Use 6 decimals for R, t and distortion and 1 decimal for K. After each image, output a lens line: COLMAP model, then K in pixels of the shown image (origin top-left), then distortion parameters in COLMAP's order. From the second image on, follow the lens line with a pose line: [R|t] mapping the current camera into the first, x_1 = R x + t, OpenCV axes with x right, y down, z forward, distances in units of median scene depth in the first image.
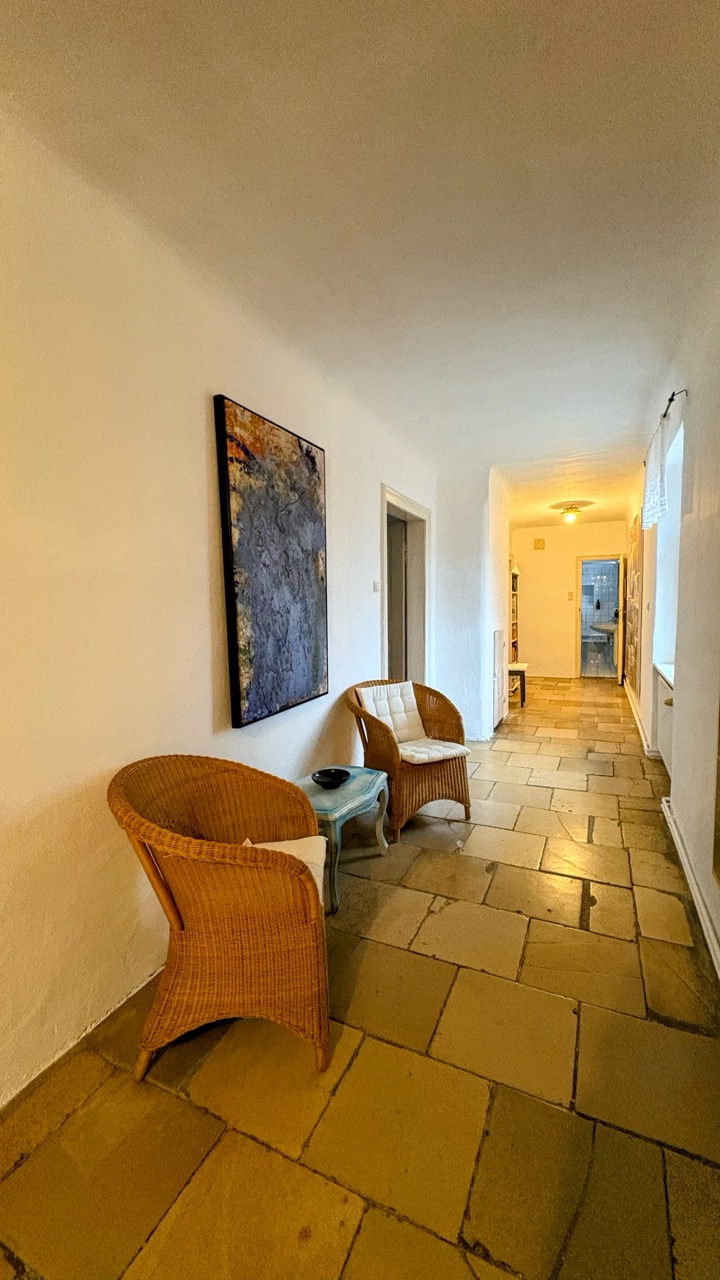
lens RADIAL K [[506.6, 0, 360.0], [0, 506.6, 640.0], [0, 0, 1]] dist [-0.001318, 0.000143]
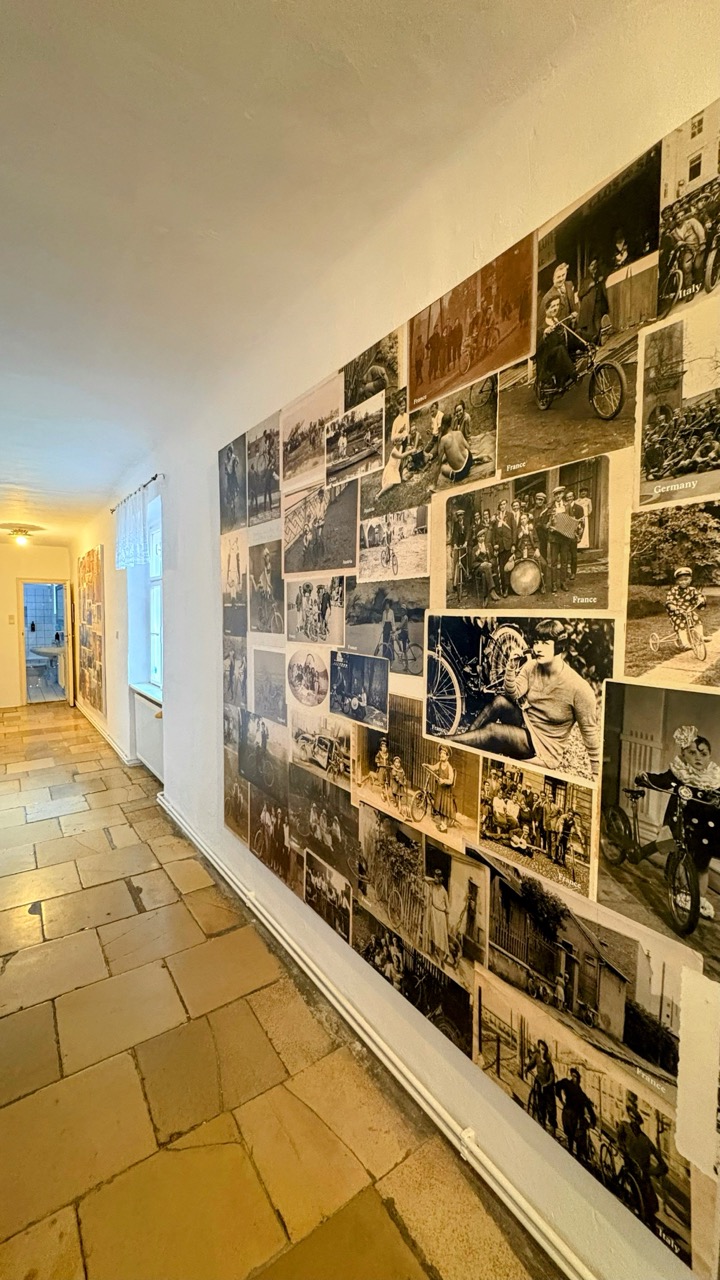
lens RADIAL K [[506.6, 0, 360.0], [0, 506.6, 640.0], [0, 0, 1]] dist [-0.001318, 0.000143]
pose [[0.492180, -0.023925, 0.870165, -0.113847], [0.052301, 0.998629, -0.002126, -0.017358], [-0.868921, 0.046557, 0.492756, -0.028663]]
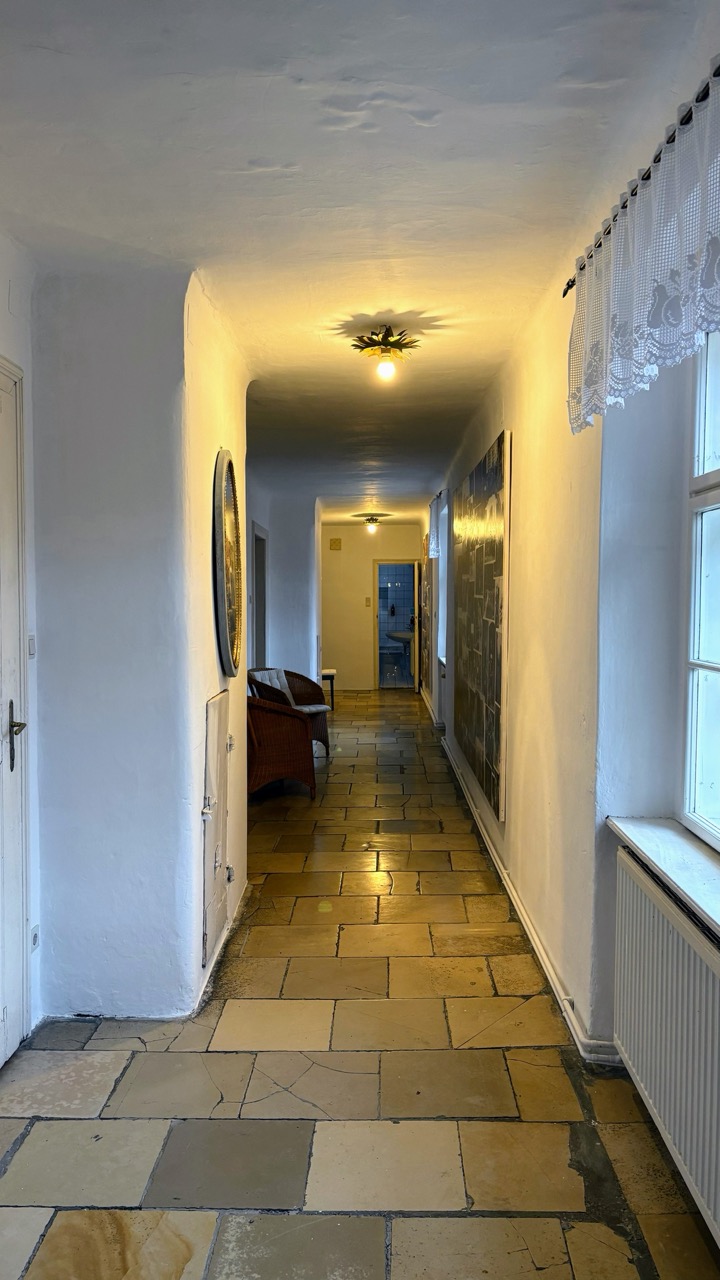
lens RADIAL K [[962.9, 0, 360.0], [0, 962.9, 640.0], [0, 0, 1]] dist [0.024910, -0.001712]
pose [[0.915186, -0.003758, 0.403014, -0.420962], [0.016311, 0.999483, -0.027719, 0.044308], [-0.402702, 0.031942, 0.914774, -0.825848]]
